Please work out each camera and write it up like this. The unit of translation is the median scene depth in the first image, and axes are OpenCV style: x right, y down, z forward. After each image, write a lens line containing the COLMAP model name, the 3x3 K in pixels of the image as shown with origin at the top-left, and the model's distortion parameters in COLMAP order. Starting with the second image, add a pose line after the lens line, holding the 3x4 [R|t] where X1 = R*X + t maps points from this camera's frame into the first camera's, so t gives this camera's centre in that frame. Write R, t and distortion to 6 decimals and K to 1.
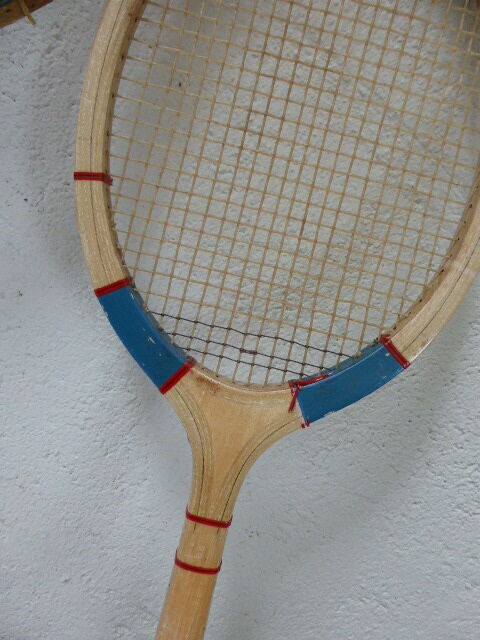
lens RADIAL K [[484.4, 0, 240.0], [0, 484.4, 320.0], [0, 0, 1]] dist [-0.002576, 0.001916]
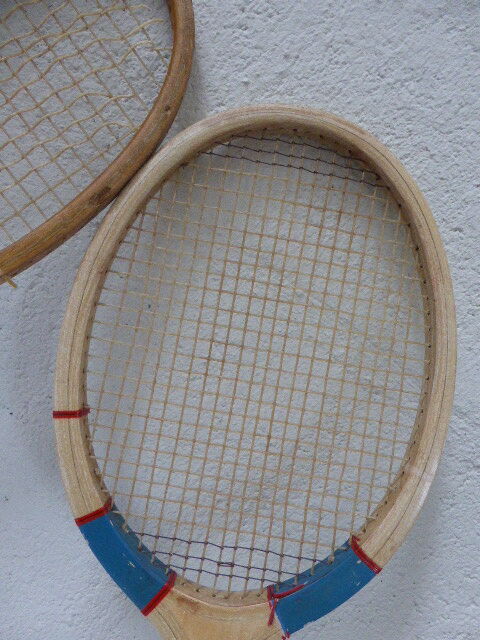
lens RADIAL K [[478.1, 0, 240.0], [0, 478.1, 320.0], [0, 0, 1]] dist [-0.002014, -0.001239]
pose [[0.997701, -0.067345, 0.007576, 0.075741], [0.067762, 0.989681, -0.126255, -0.324312], [0.001005, 0.126478, 0.991969, -0.082889]]
